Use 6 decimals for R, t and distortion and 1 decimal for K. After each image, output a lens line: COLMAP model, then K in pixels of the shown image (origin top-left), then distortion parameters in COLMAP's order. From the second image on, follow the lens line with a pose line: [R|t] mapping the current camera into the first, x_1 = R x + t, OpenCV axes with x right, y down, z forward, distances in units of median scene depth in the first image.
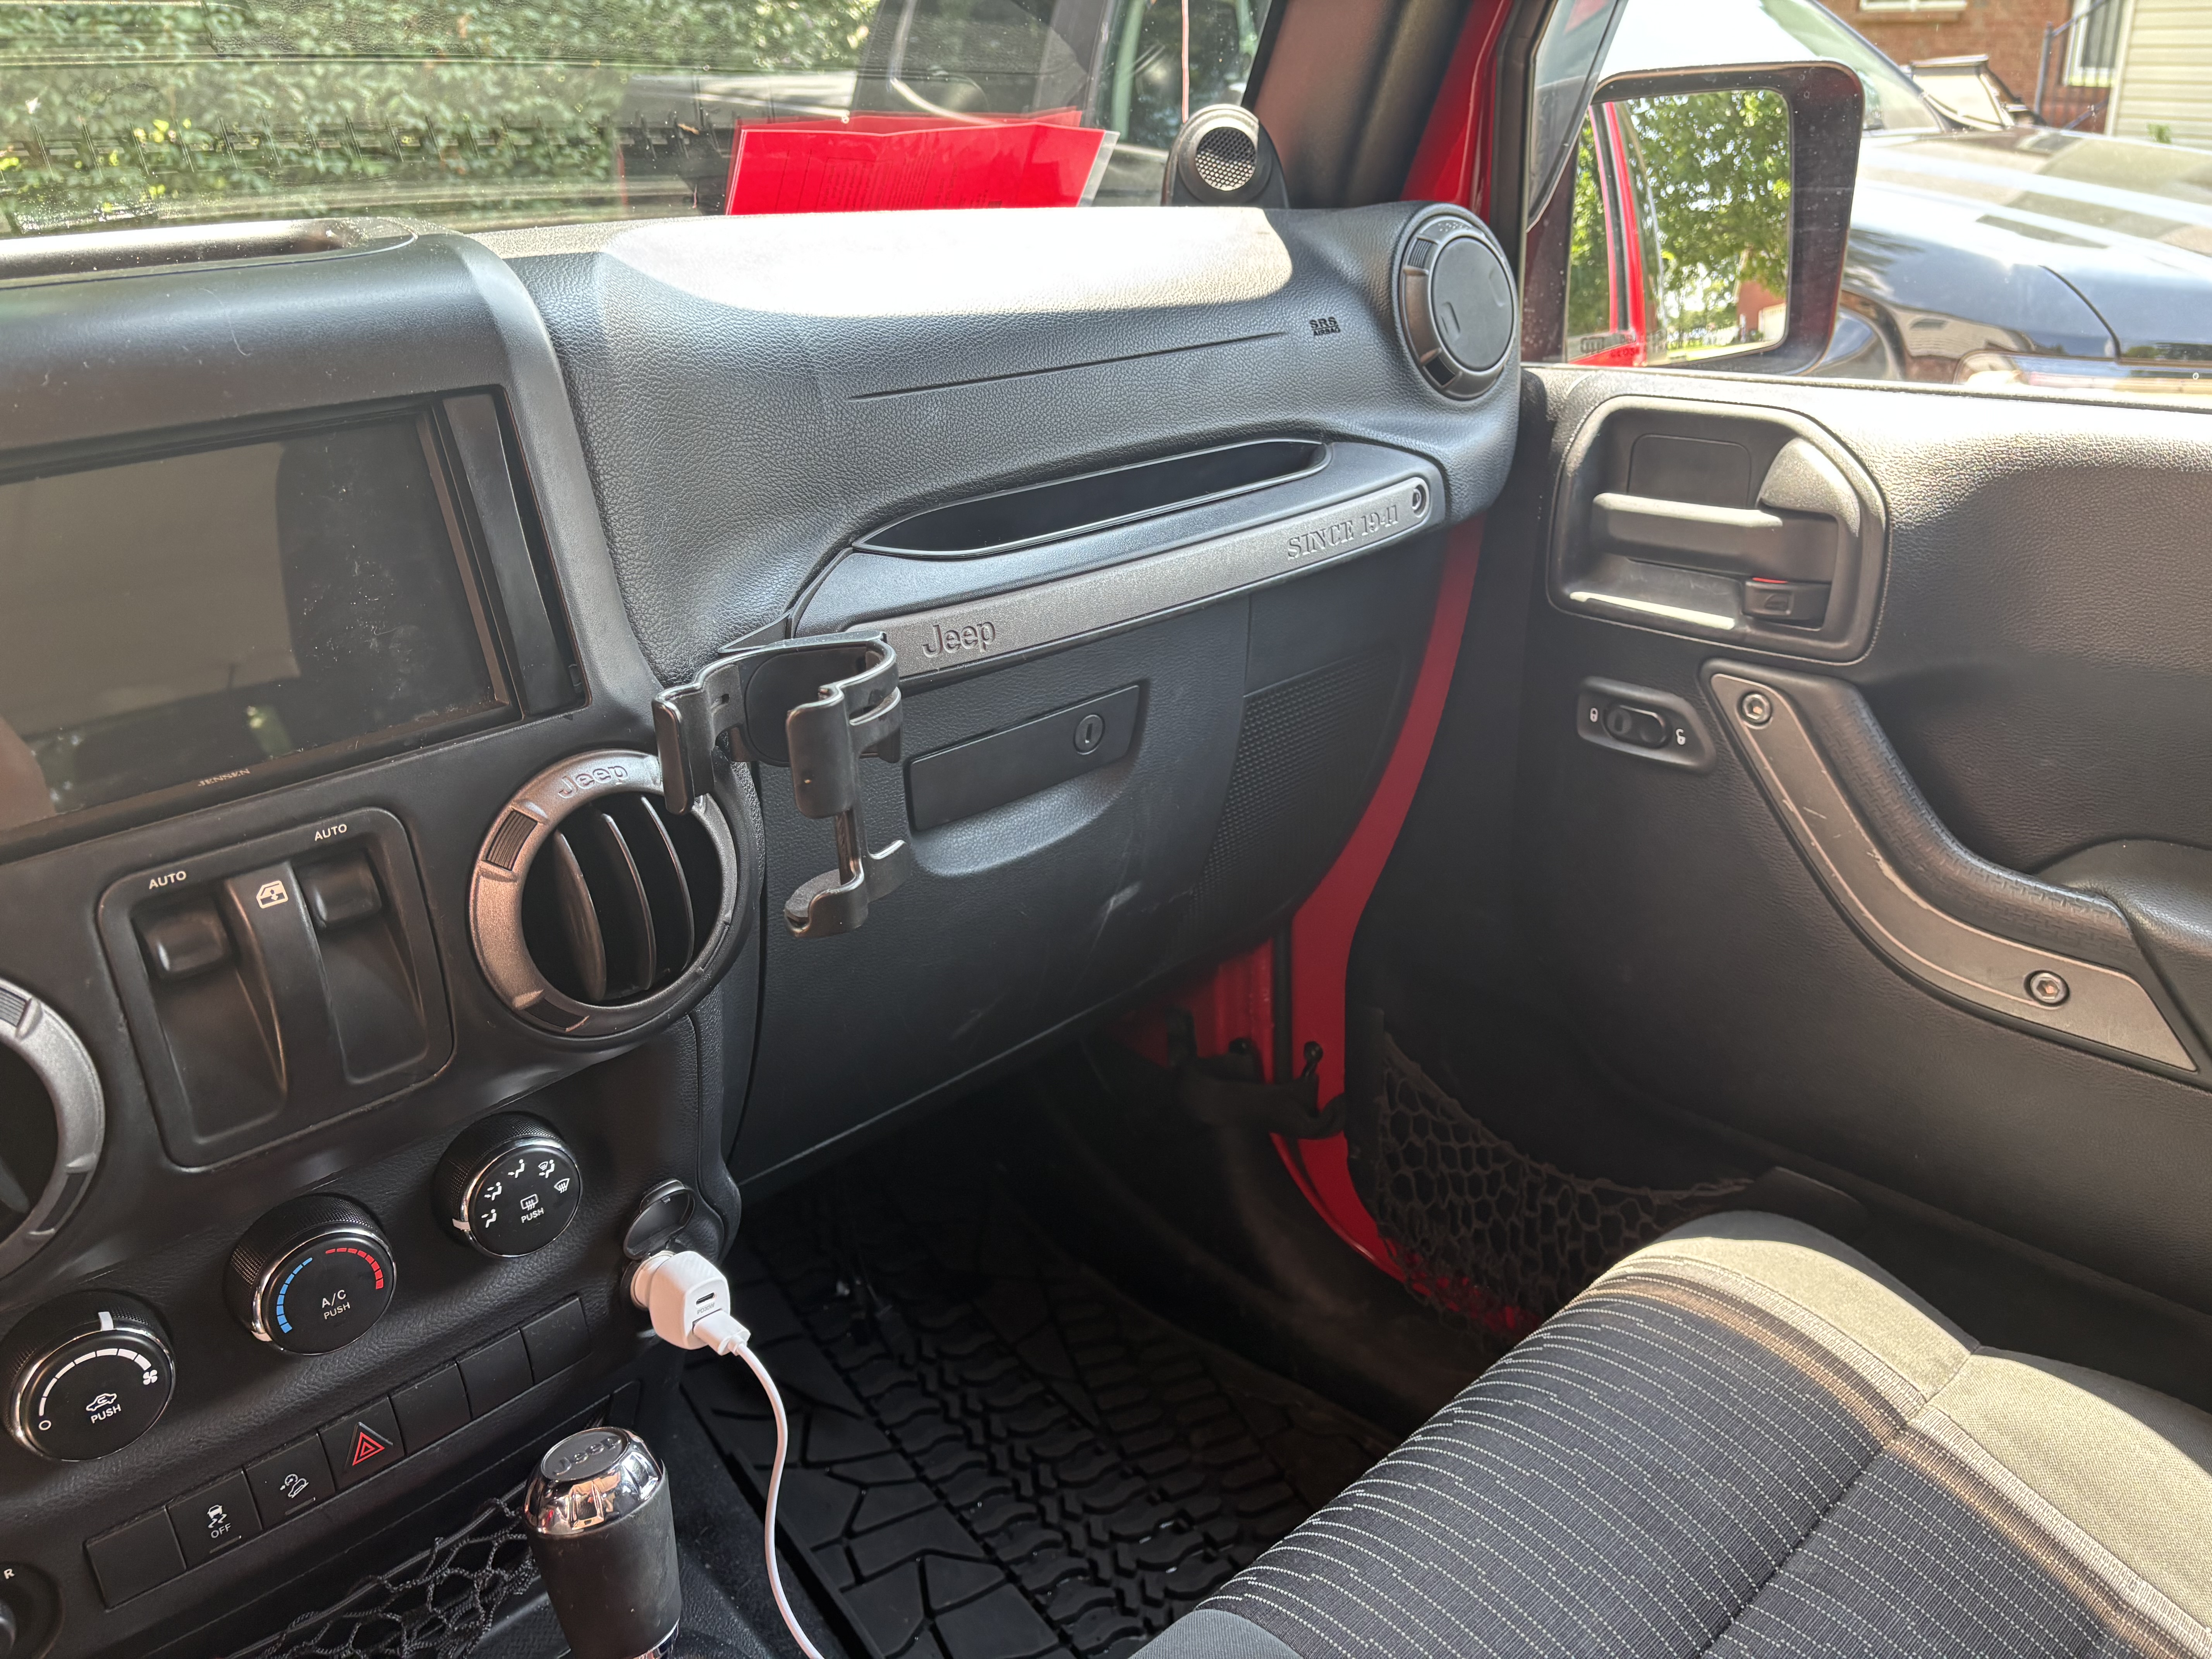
lens RADIAL K [[1681.9, 0, 1114.8], [0, 1681.9, 815.2], [0, 0, 1]] dist [0.042600, -0.051715]
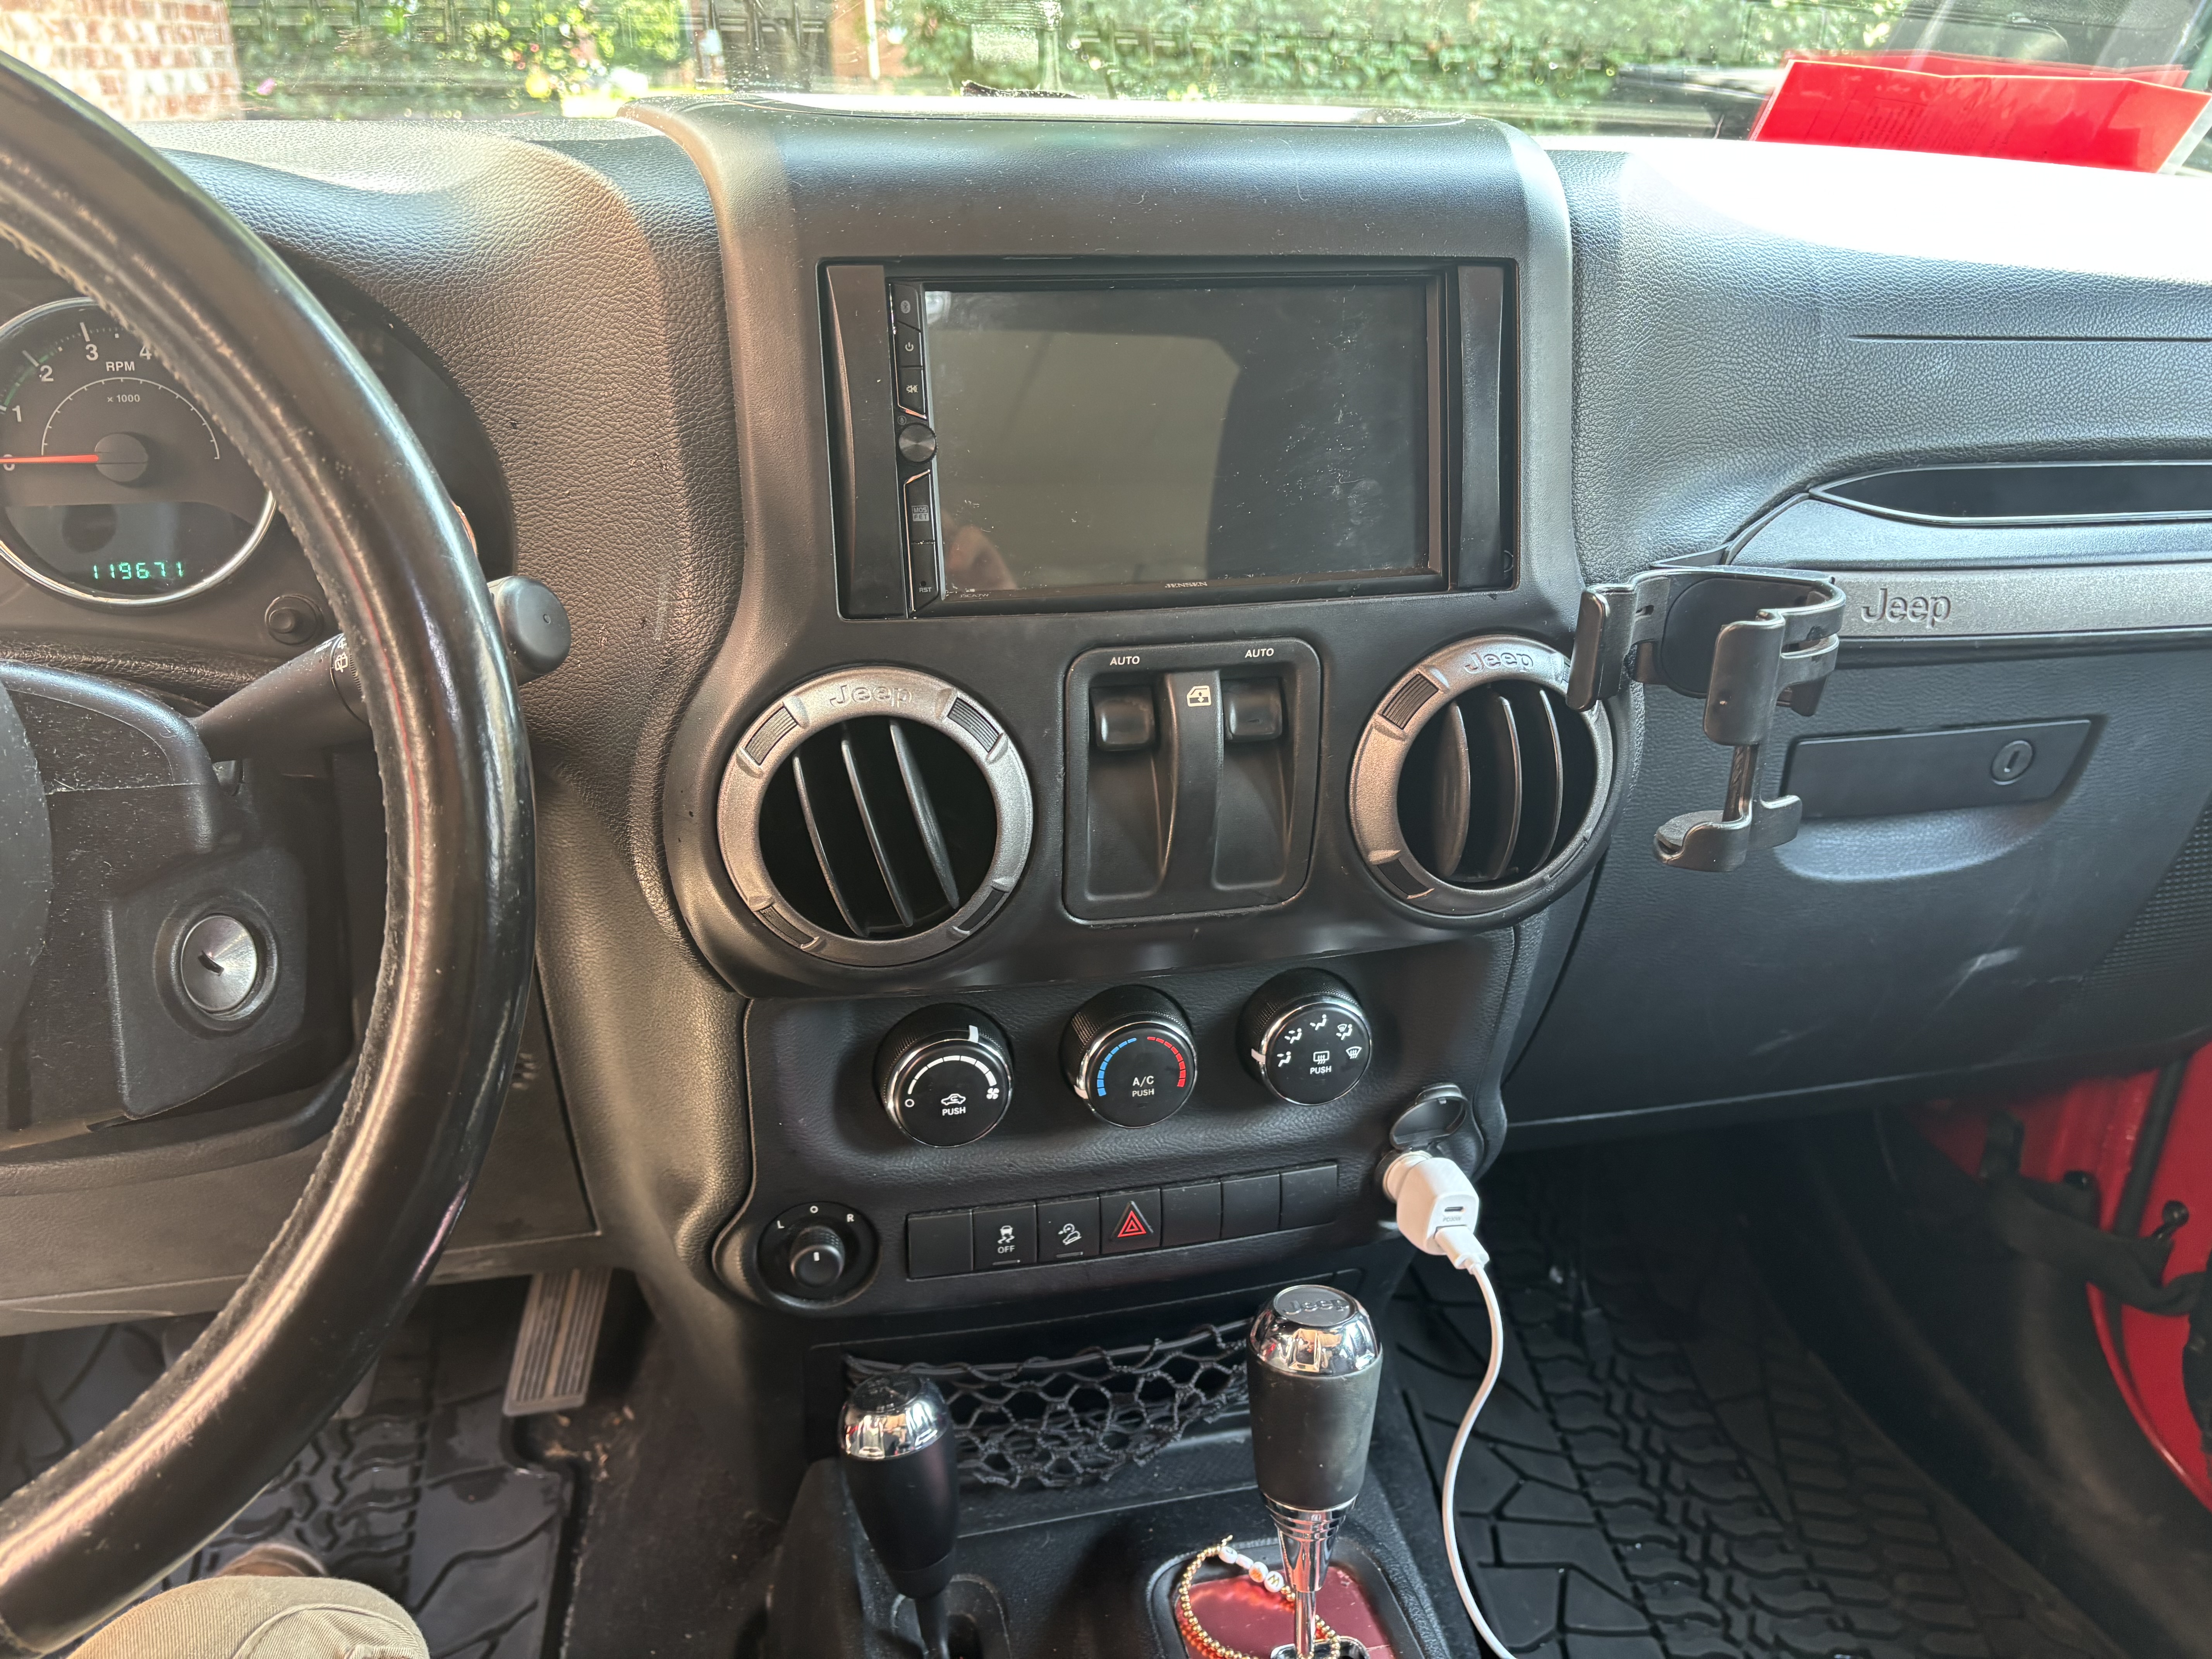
lens RADIAL K [[1681.9, 0, 1115.2], [0, 1681.9, 827.4], [0, 0, 1]] dist [0.042600, -0.051715]
pose [[0.867597, 0.243559, -0.433537, -0.031271], [-0.240708, 0.968587, 0.062440, 0.043955], [0.435126, 0.050183, 0.898970, 0.001604]]
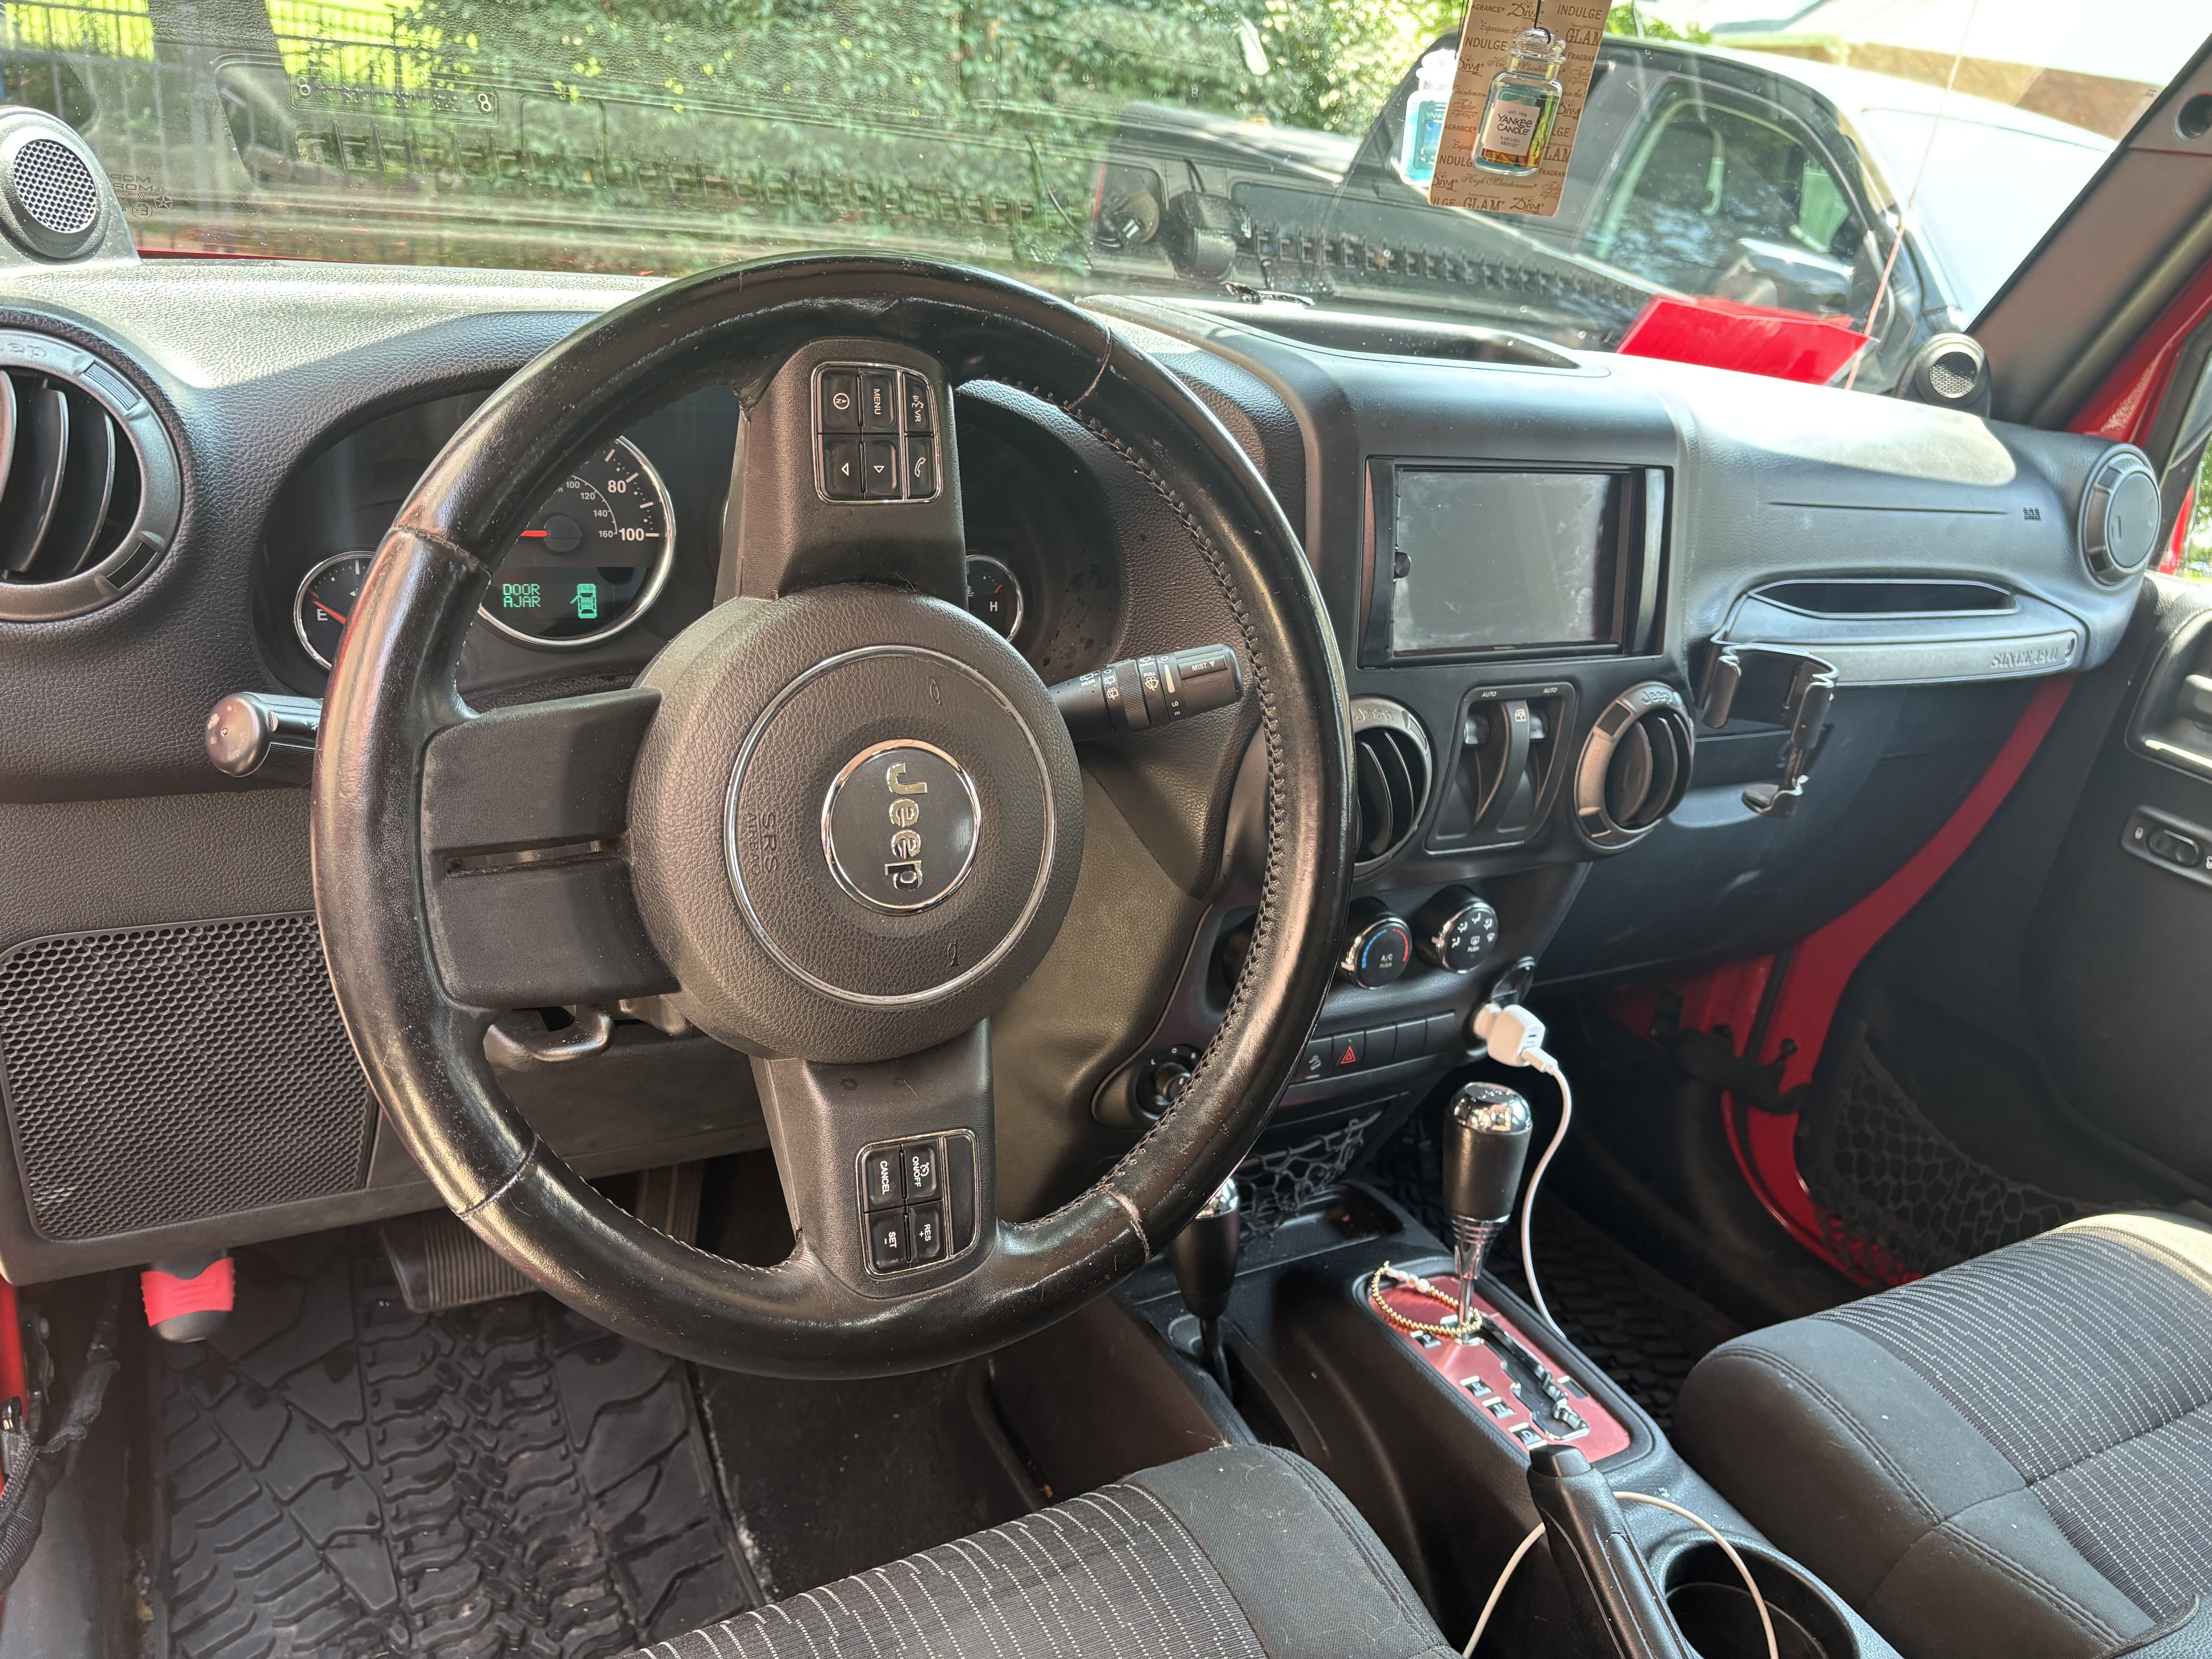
lens RADIAL K [[1681.9, 0, 1082.7], [0, 1681.9, 812.4], [0, 0, 1]] dist [0.042600, -0.051715]
pose [[0.960268, 0.245477, -0.132767, -0.406134], [-0.248237, 0.968689, -0.004393, 0.162483], [0.127532, 0.037176, 0.991138, -0.519471]]
